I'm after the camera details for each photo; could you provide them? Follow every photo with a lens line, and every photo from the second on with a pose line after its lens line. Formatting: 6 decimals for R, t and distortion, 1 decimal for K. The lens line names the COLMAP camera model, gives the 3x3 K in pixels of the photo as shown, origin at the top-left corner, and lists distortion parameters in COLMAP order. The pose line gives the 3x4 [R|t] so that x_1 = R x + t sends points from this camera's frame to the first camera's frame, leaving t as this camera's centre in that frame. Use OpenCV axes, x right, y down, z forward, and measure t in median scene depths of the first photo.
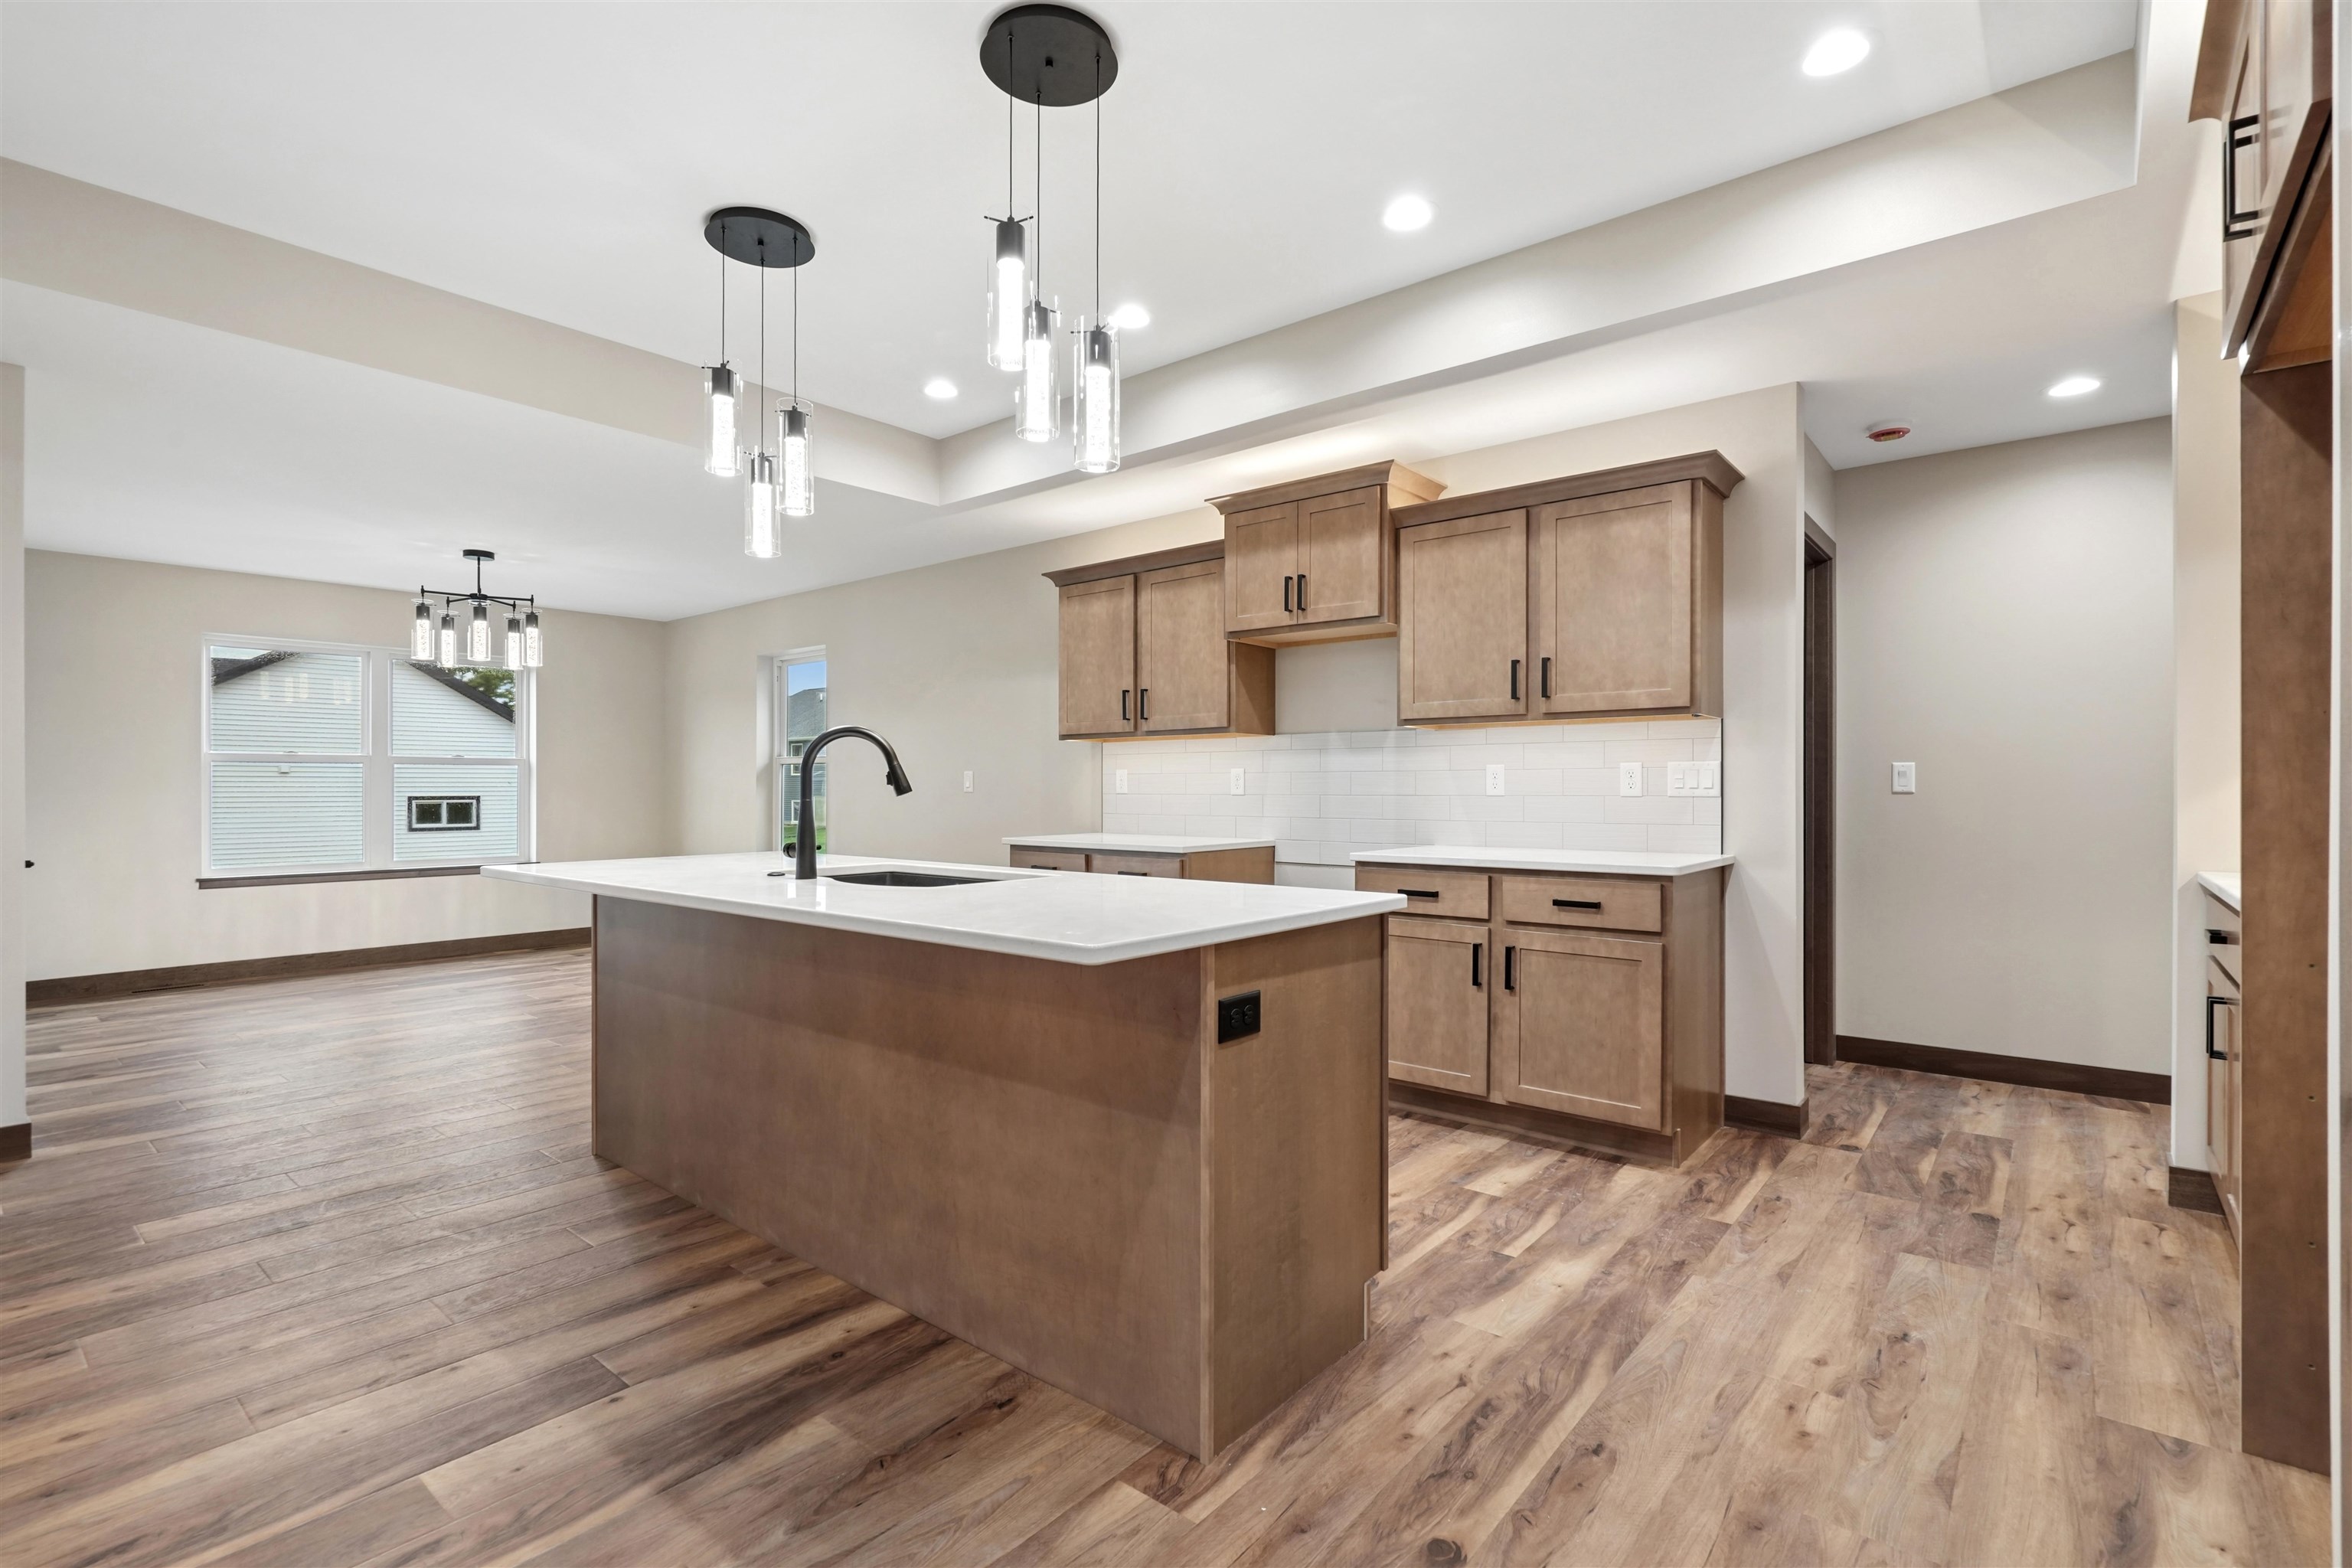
lens RADIAL K [[1074.7, 0, 1196.5], [0, 1074.7, 791.1], [0, 0, 1]] dist [-0.001345, 0.002617]
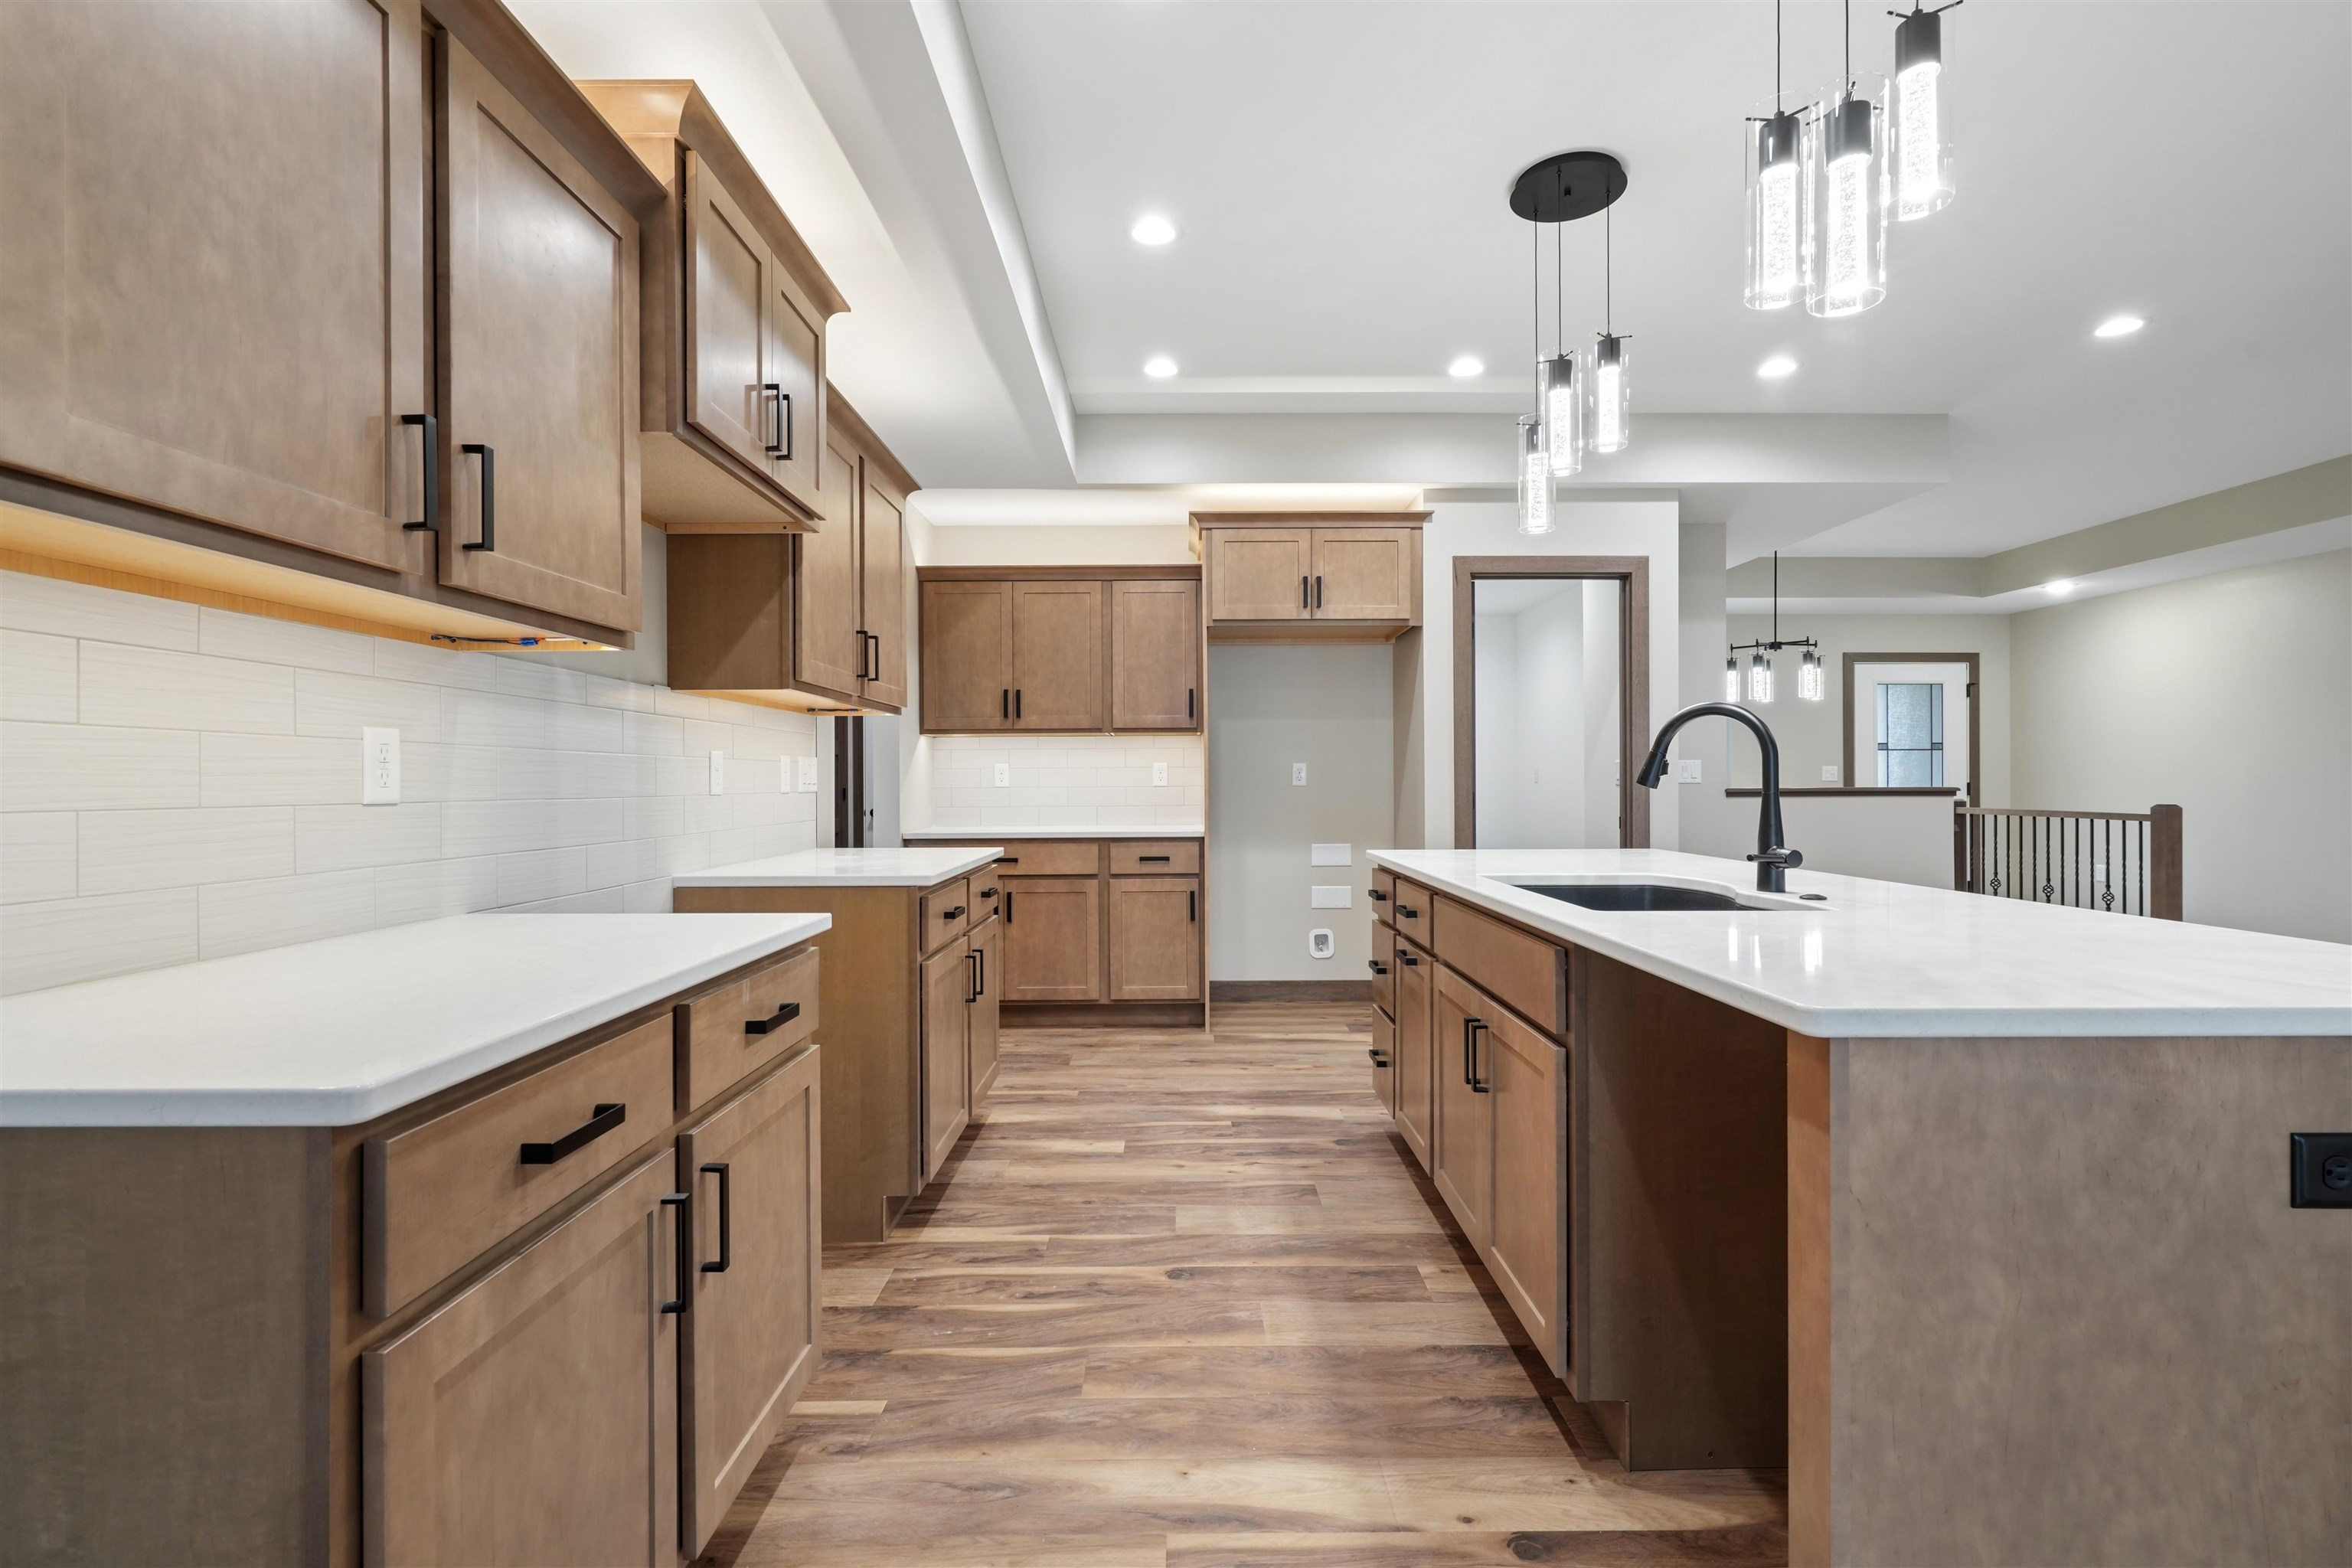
lens RADIAL K [[1074.7, 0, 1186.8], [0, 1074.7, 785.1], [0, 0, 1]] dist [-0.001345, 0.002617]
pose [[-0.632951, 0.002171, 0.774189, -0.527003], [0.009391, 0.999944, 0.004874, -0.003006], [-0.774135, 0.010355, -0.632936, 1.370604]]
